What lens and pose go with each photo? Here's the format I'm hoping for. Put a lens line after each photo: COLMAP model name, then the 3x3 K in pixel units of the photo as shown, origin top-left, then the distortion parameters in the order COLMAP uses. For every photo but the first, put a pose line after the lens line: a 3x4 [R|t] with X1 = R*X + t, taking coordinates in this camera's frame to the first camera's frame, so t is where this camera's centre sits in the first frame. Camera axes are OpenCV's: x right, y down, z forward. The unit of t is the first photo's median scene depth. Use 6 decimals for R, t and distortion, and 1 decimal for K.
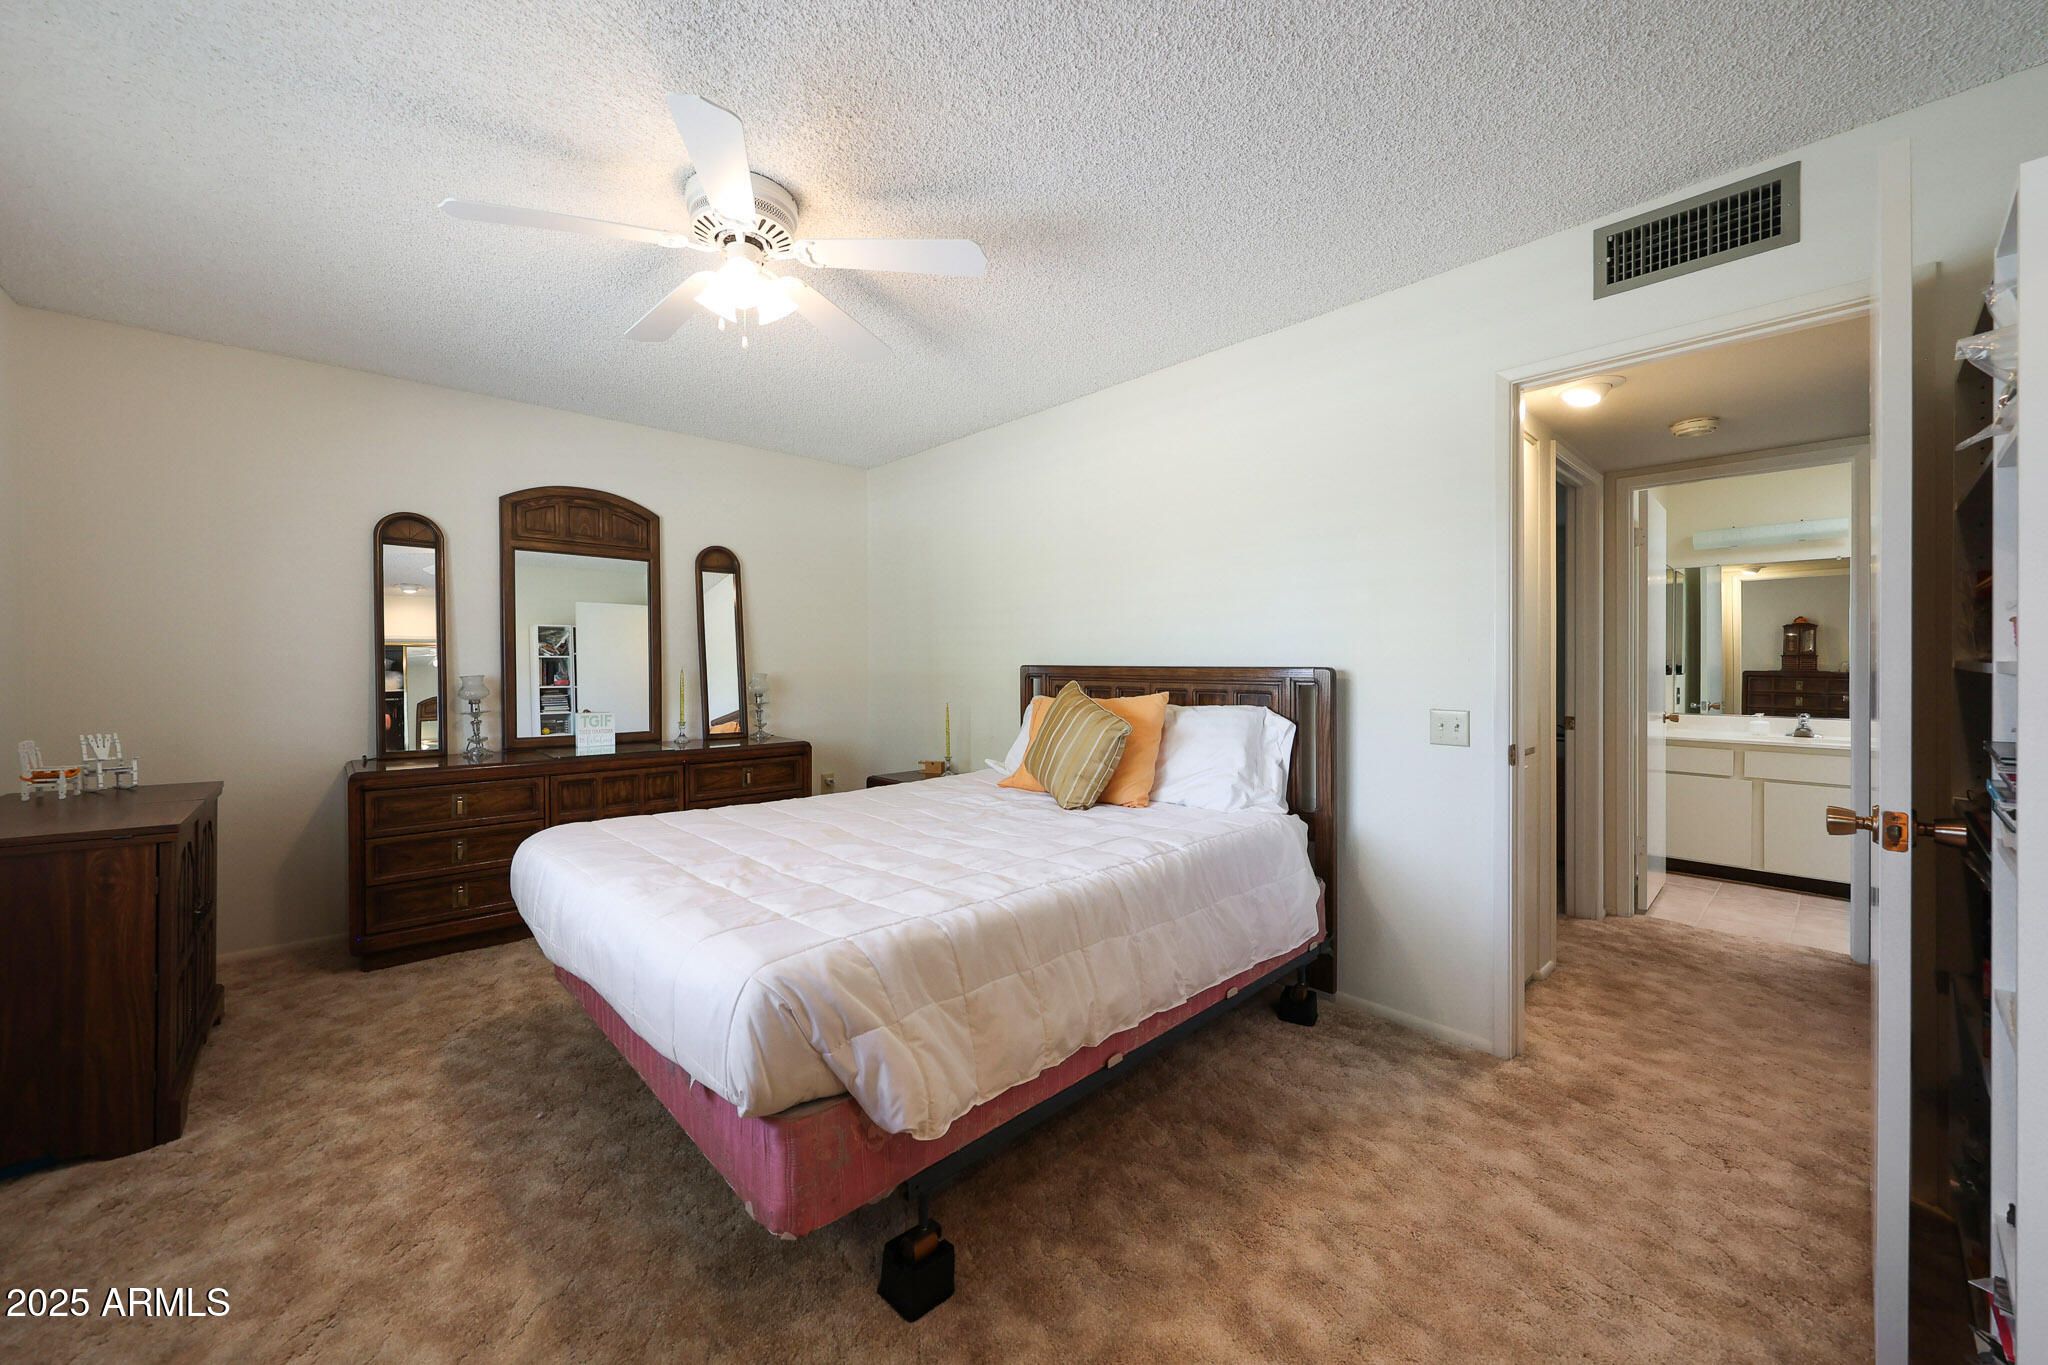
lens RADIAL K [[764.1, 0, 1011.7], [0, 764.1, 667.9], [0, 0, 1]] dist [0.000895, 0.000063]
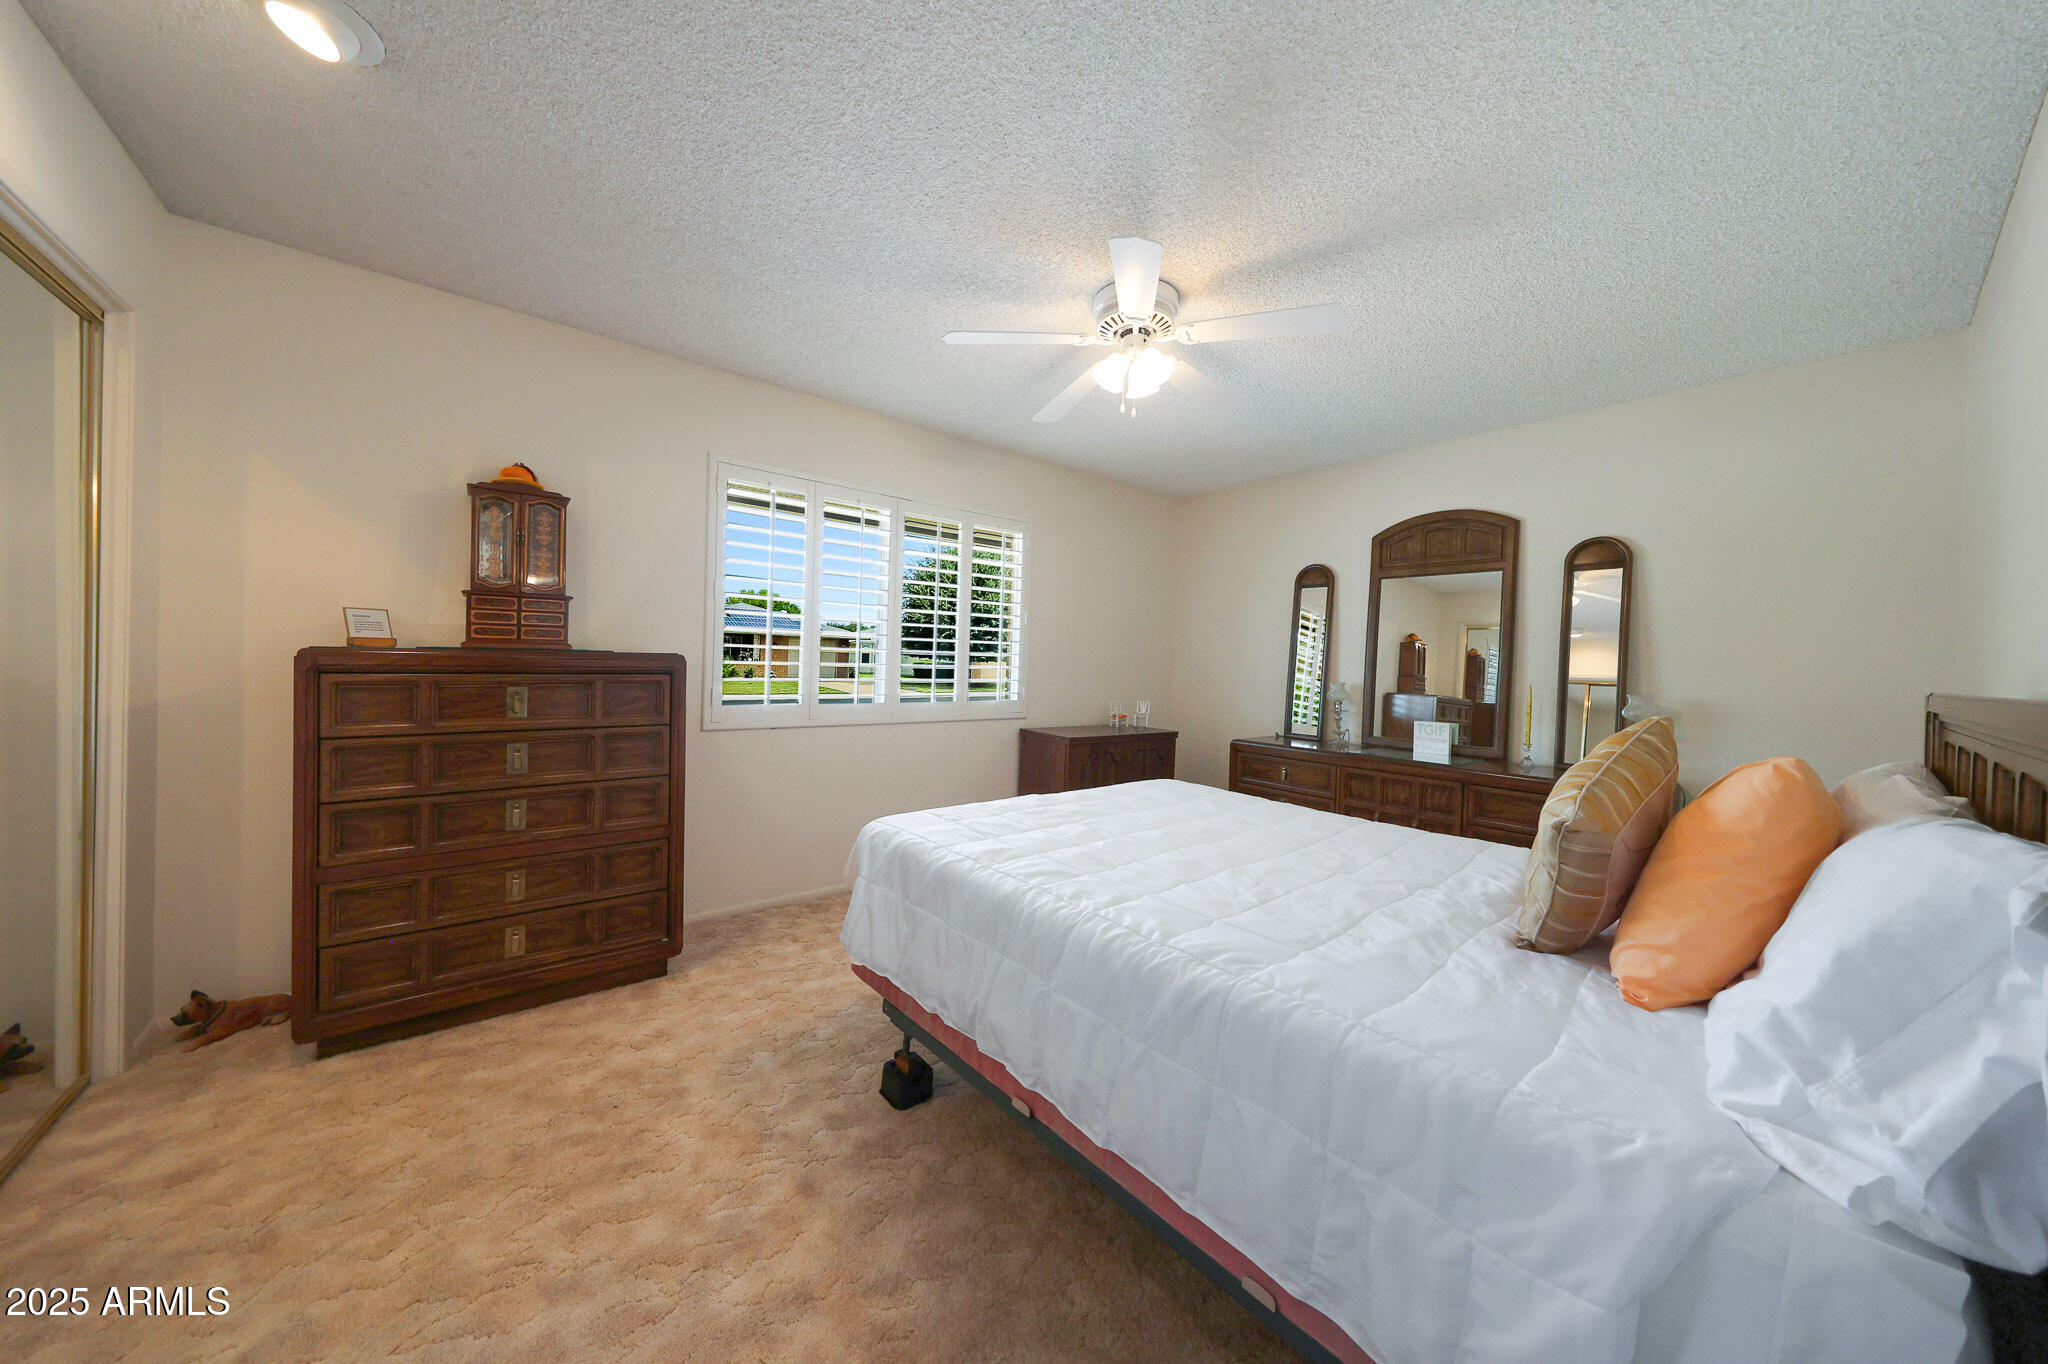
lens RADIAL K [[647.6, 0, 991.4], [0, 647.6, 676.4], [0, 0, 1]] dist [0.005471, -0.000179]
pose [[-0.069366, 0.015490, -0.997471, 0.439821], [-0.033346, 0.999285, 0.017837, -0.000116], [0.997034, 0.034499, -0.068800, 0.497640]]
